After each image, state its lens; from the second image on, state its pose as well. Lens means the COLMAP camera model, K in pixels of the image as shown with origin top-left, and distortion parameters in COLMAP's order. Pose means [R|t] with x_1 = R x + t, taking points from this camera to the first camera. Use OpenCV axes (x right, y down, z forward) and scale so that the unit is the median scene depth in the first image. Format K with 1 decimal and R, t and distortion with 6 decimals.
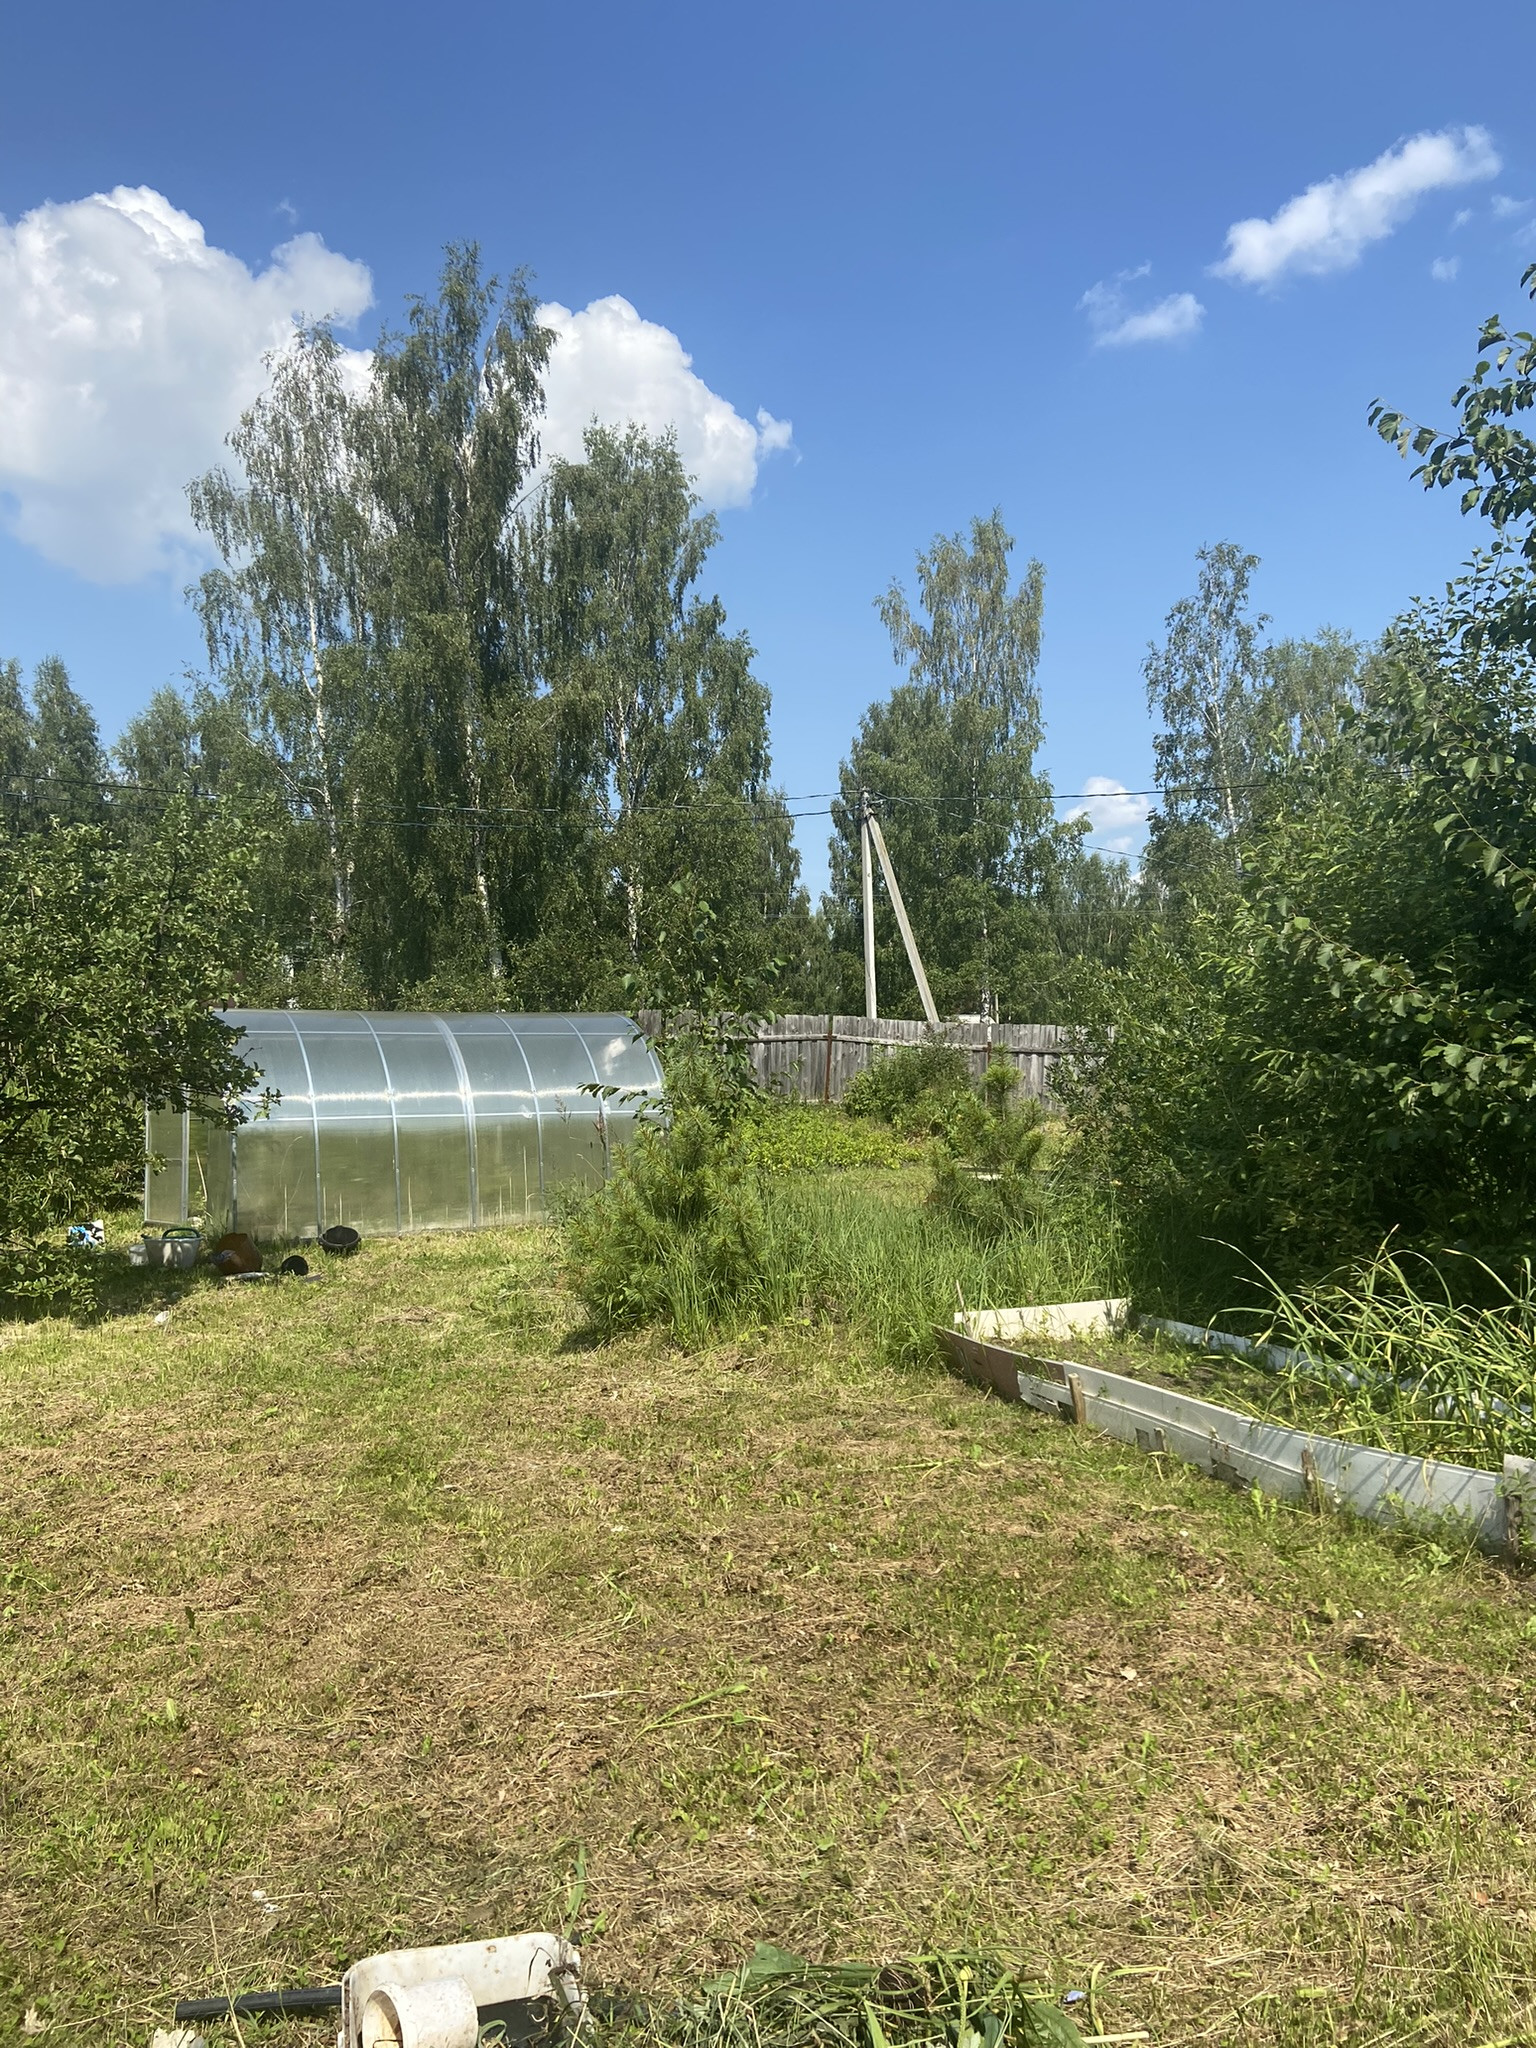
lens RADIAL K [[1386.0, 0, 768.0], [0, 1386.0, 1024.0], [0, 0, 1]] dist [0.002073, 0.001883]
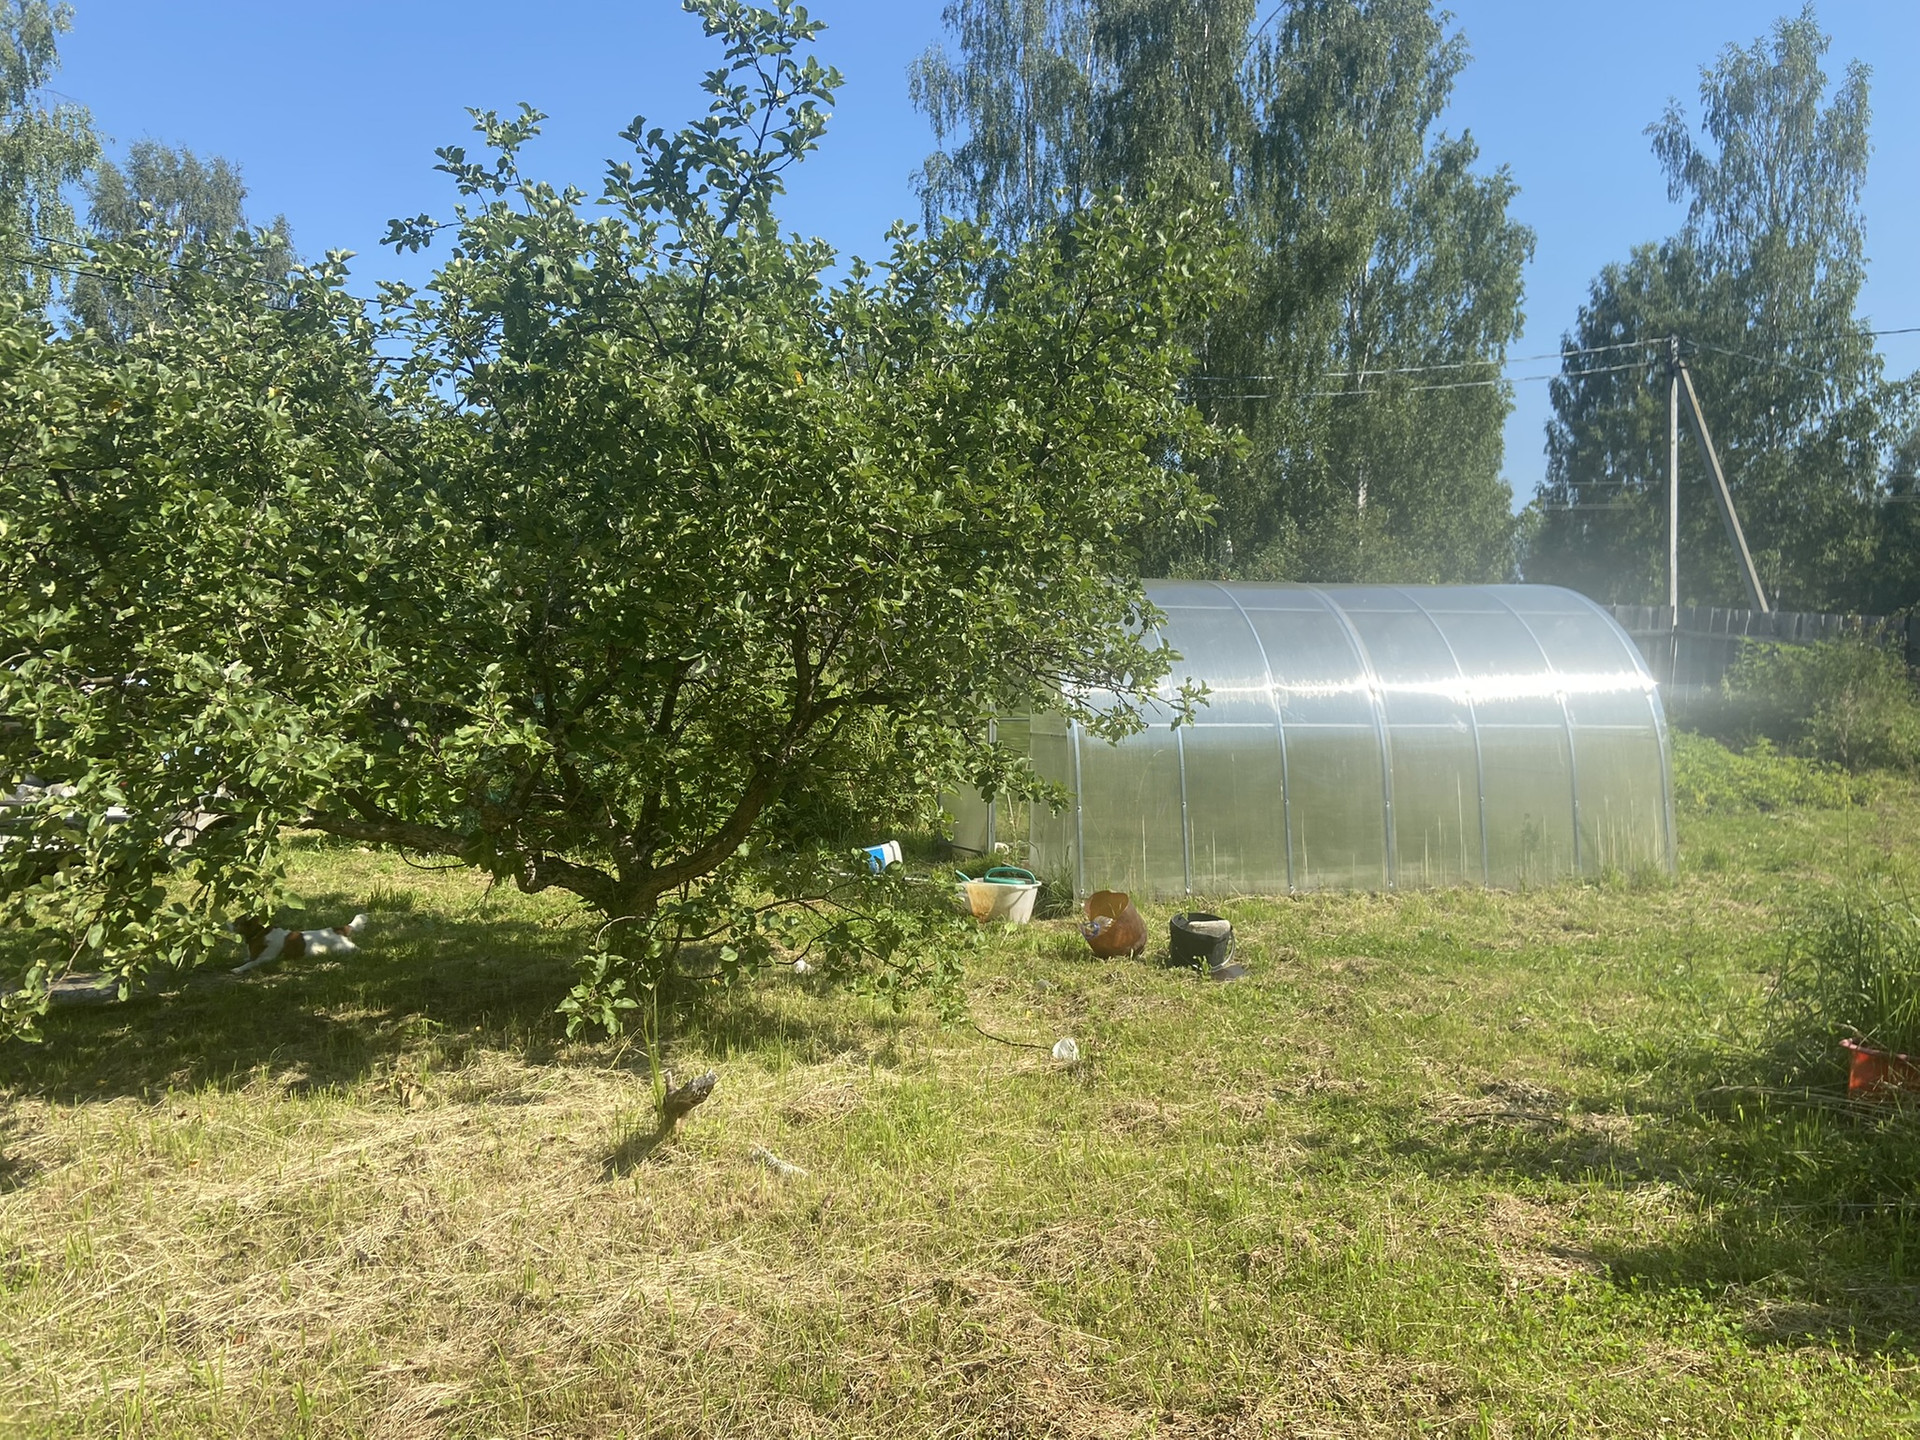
lens RADIAL K [[1299.4, 0, 960.0], [0, 1299.4, 720.0], [0, 0, 1]] dist [0.002073, 0.001883]
pose [[0.946285, 0.035446, -0.321384, -0.061773], [-0.012785, 0.997297, 0.072349, 0.006445], [0.323080, -0.064354, 0.944181, 0.098545]]
